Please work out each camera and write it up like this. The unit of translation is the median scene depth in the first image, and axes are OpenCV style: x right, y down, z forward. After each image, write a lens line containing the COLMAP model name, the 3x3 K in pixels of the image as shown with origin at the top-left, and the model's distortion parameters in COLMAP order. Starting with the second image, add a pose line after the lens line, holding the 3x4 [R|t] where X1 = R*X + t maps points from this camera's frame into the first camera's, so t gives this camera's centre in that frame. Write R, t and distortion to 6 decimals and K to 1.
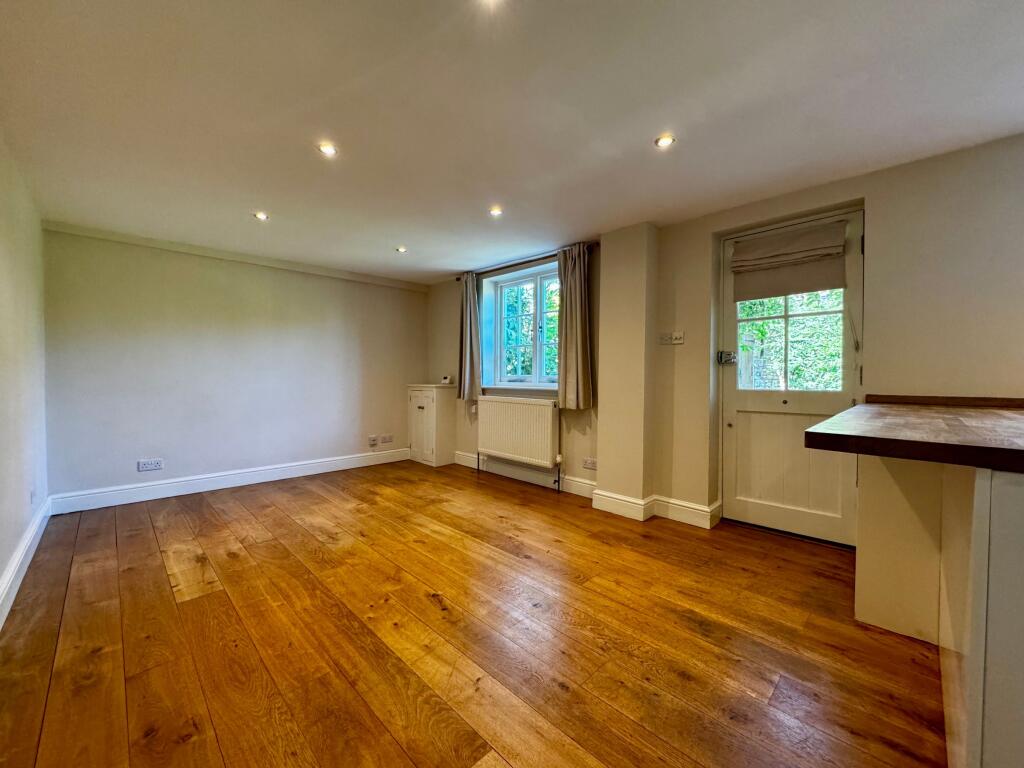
lens RADIAL K [[409.4, 0, 514.5], [0, 409.4, 384.1], [0, 0, 1]] dist [-0.000207, -0.000861]
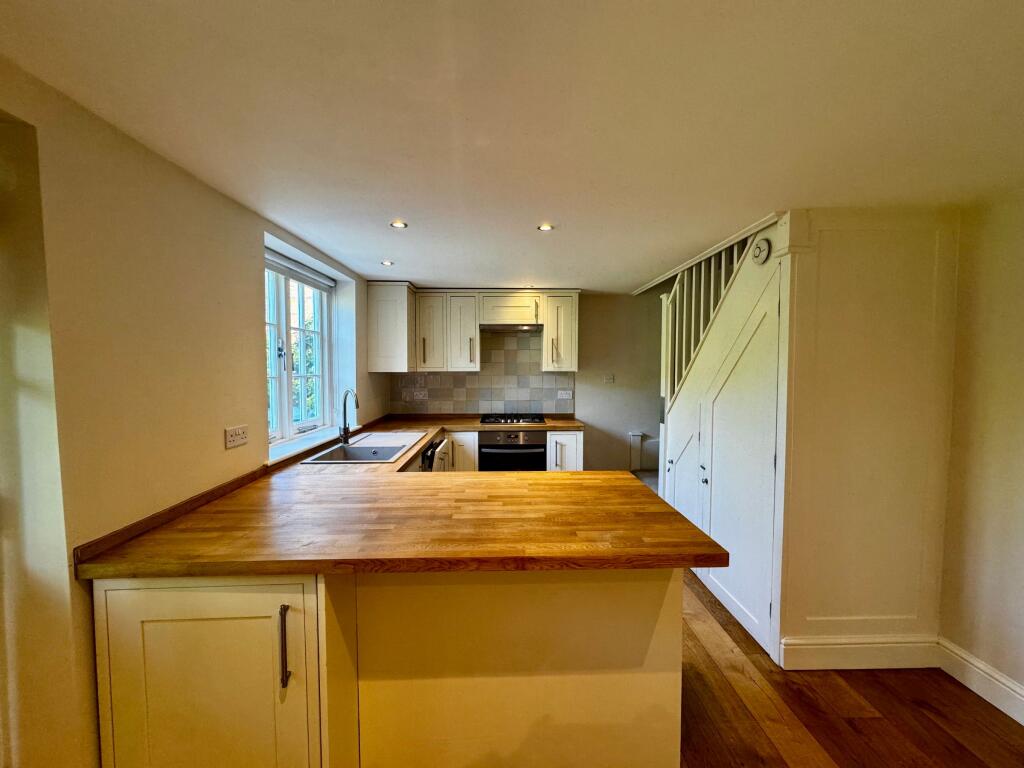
lens RADIAL K [[409.4, 0, 510.2], [0, 409.4, 385.3], [0, 0, 1]] dist [-0.000207, -0.000861]
pose [[-0.714657, -0.036452, 0.698525, 0.127987], [0.013372, 0.997747, 0.065747, -0.164367], [-0.699347, 0.056328, -0.712559, 0.820485]]
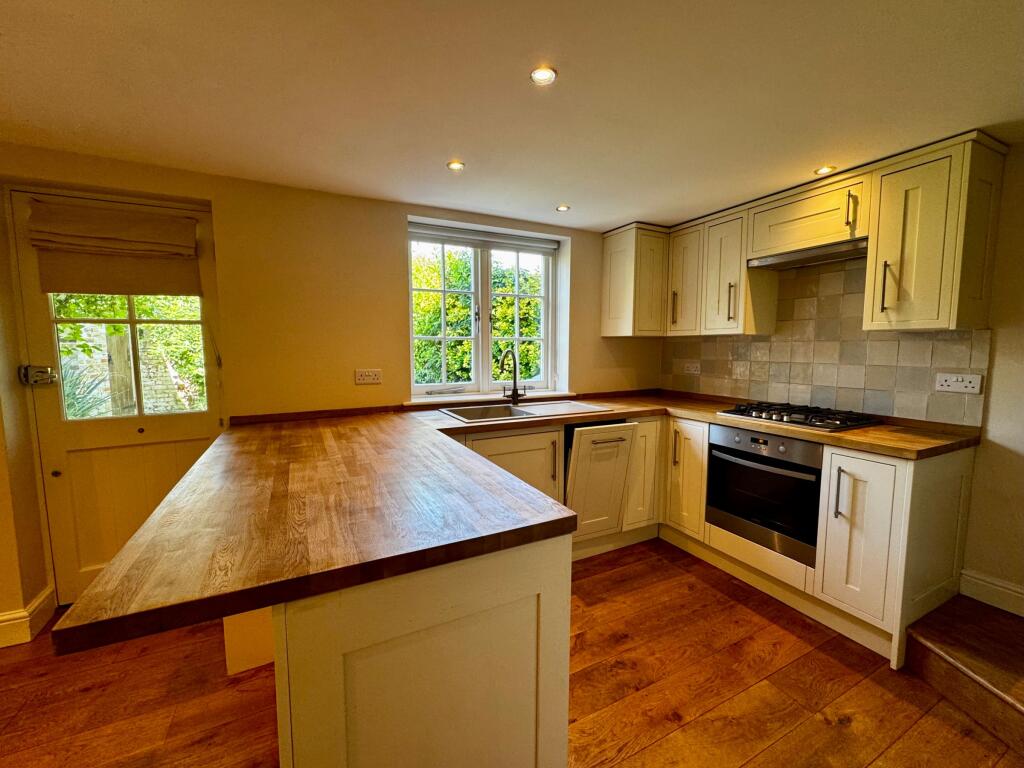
lens RADIAL K [[409.4, 0, 506.4], [0, 409.4, 385.1], [0, 0, 1]] dist [-0.000207, -0.000861]
pose [[0.320658, -0.095049, 0.942414, 0.148939], [0.022326, 0.995434, 0.092800, -0.102878], [-0.946932, -0.008717, 0.321316, 0.072151]]
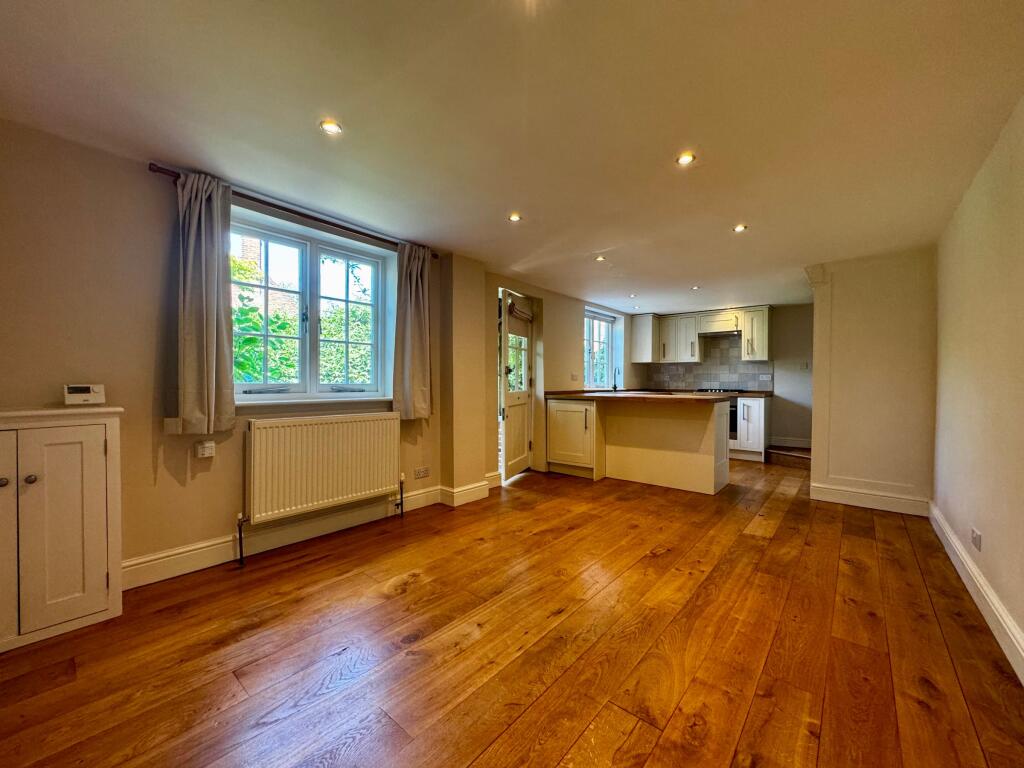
lens RADIAL K [[409.4, 0, 508.2], [0, 409.4, 383.4], [0, 0, 1]] dist [-0.000207, -0.000861]
pose [[-0.074545, -0.008345, 0.997183, -1.069823], [0.015271, 0.999838, 0.009509, -0.033797], [-0.997101, 0.015937, -0.074405, 1.138014]]
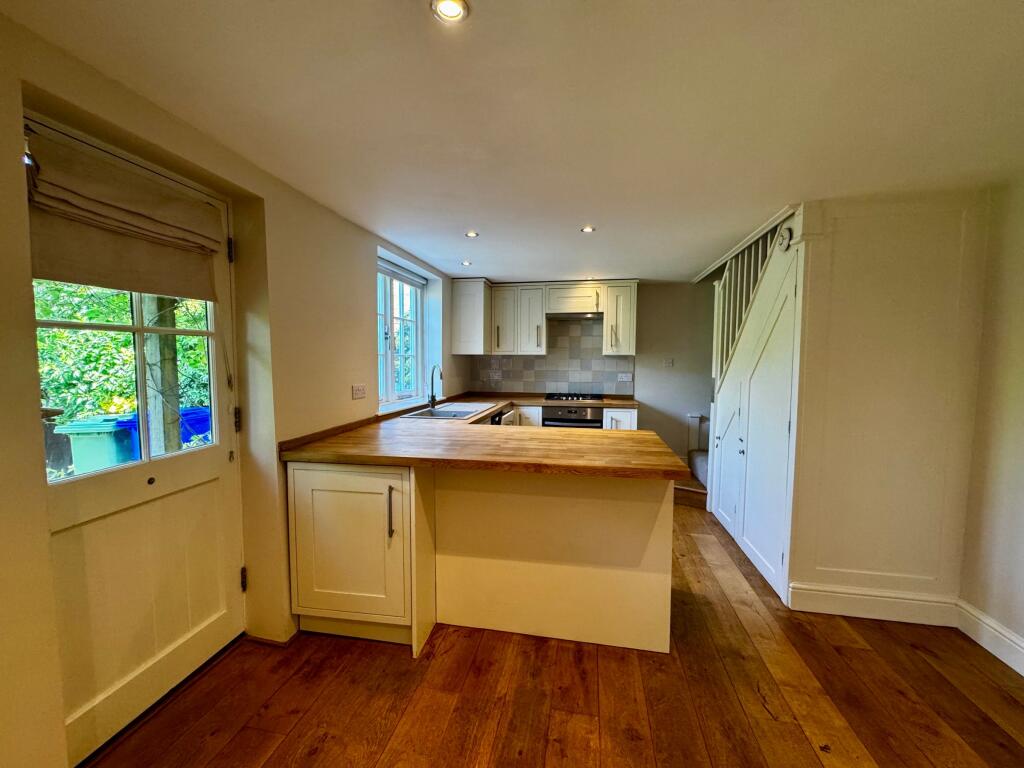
lens RADIAL K [[409.4, 0, 508.8], [0, 409.4, 385.3], [0, 0, 1]] dist [-0.000207, -0.000861]
pose [[-0.551577, -0.058646, 0.832059, -0.077105], [0.011925, 0.996869, 0.078167, -0.128003], [-0.834038, 0.053037, -0.549151, 0.894764]]
